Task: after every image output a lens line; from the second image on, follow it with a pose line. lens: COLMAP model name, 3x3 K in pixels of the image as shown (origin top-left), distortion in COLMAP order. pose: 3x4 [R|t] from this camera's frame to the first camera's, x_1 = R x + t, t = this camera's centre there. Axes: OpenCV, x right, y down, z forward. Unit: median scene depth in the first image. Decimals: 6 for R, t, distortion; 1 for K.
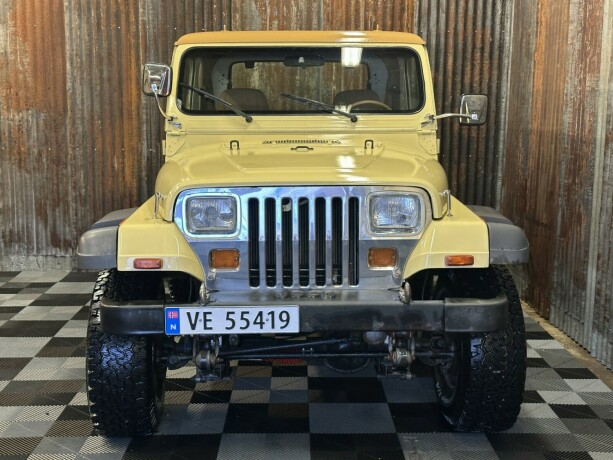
lens RADIAL K [[864.3, 0, 312.5], [0, 864.3, 234.7], [0, 0, 1]] dist [0.138833, 0.000000]
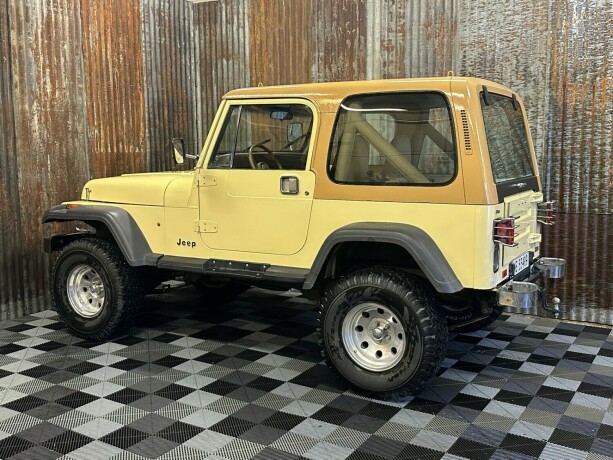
lens RADIAL K [[679.5, 0, 301.9], [0, 679.5, 222.3], [0, 0, 1]] dist [0.088245, 0.000000]
pose [[0.535471, -0.111449, 0.837168, -0.712119], [0.135371, 0.989764, 0.045178, -0.068439], [-0.833634, 0.089137, 0.545077, 0.361245]]
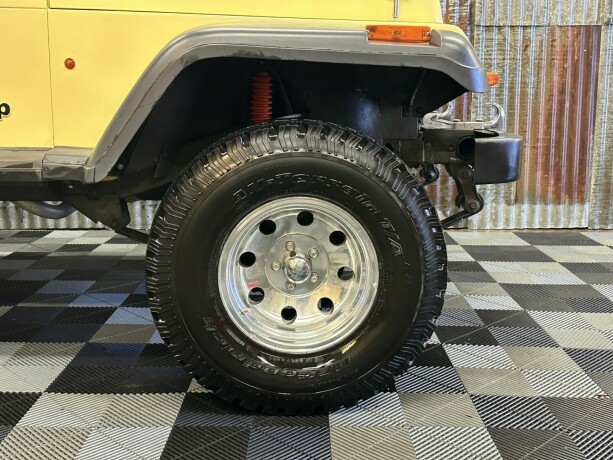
lens RADIAL K [[708.3, 0, 308.1], [0, 708.3, 233.8], [0, 0, 1]] dist [0.098346, 0.000000]
pose [[0.014310, -0.197033, 0.980292, -0.445570], [0.147702, 0.970054, 0.192819, 0.011604], [-0.988928, 0.142032, 0.042984, 0.637653]]
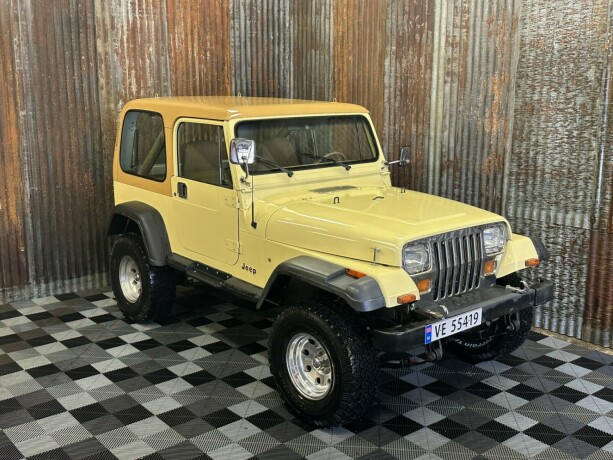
lens RADIAL K [[708.3, 0, 313.1], [0, 708.3, 226.8], [0, 0, 1]] dist [0.098346, 0.000000]
pose [[0.775804, -0.129566, 0.617528, -0.573570], [0.096088, 0.991535, 0.087323, -0.114172], [-0.623615, -0.008409, 0.781686, 0.098466]]
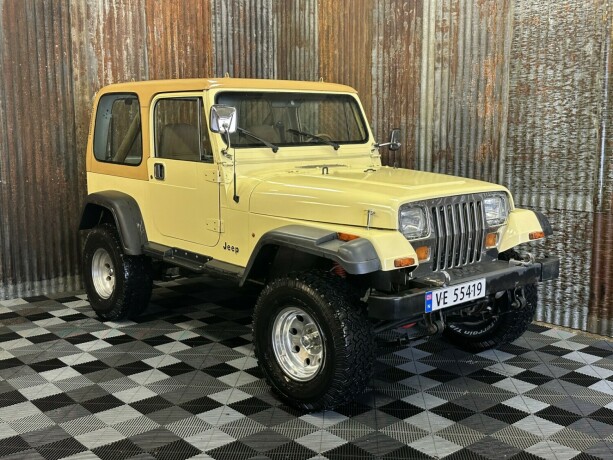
lens RADIAL K [[708.3, 0, 309.2], [0, 708.3, 227.6], [0, 0, 1]] dist [0.098346, 0.000000]
pose [[0.764092, -0.098224, 0.637586, -0.547993], [0.104356, 0.994143, 0.028092, -0.035911], [-0.636611, 0.045071, 0.769867, 0.148069]]
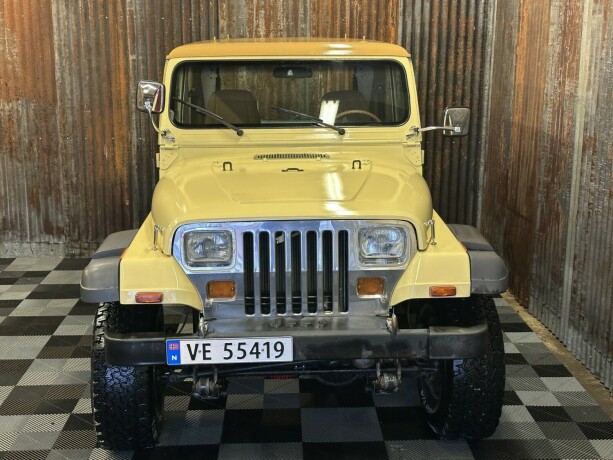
lens RADIAL K [[864.3, 0, 312.9], [0, 864.3, 230.5], [0, 0, 1]] dist [0.138833, 0.000000]
pose [[0.999797, -0.007969, 0.018518, -0.005085], [0.006804, 0.998044, 0.062137, -0.063121], [-0.018977, -0.061998, 0.997896, -0.030405]]
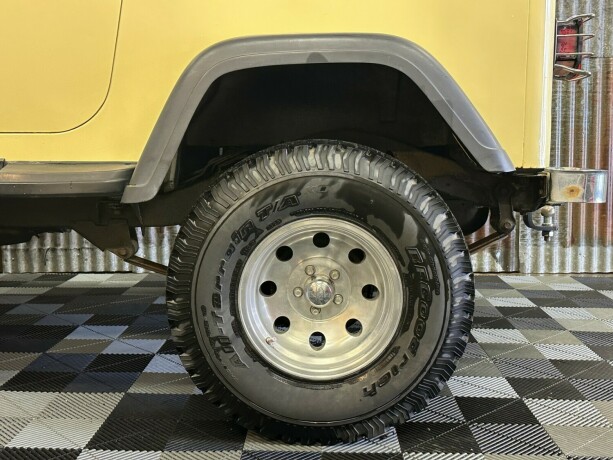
lens RADIAL K [[736.5, 0, 304.2], [0, 736.5, 232.2], [0, 0, 1]] dist [0.085512, 0.000000]
pose [[0.038877, -0.129531, 0.990813, -0.425995], [0.151081, 0.980925, 0.122310, 0.017105], [-0.987757, 0.144938, 0.057705, 0.662328]]
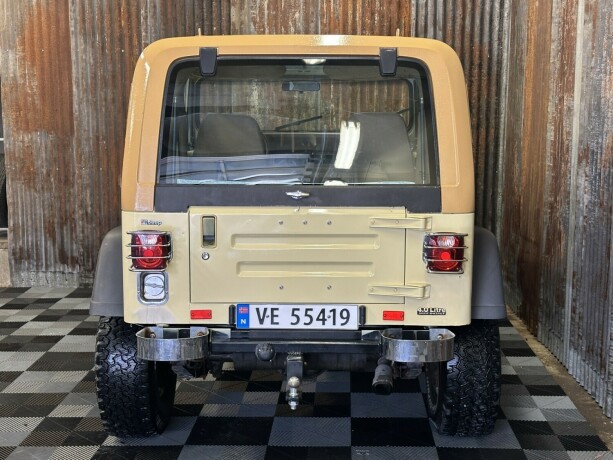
lens RADIAL K [[892.1, 0, 305.5], [0, 892.1, 233.8], [0, 0, 1]] dist [0.171571, 0.000000]
pose [[0.997746, -0.003672, -0.066998, 0.076001], [0.002805, 0.999911, -0.013033, -0.007850], [0.067040, 0.012816, 0.997668, -0.051649]]
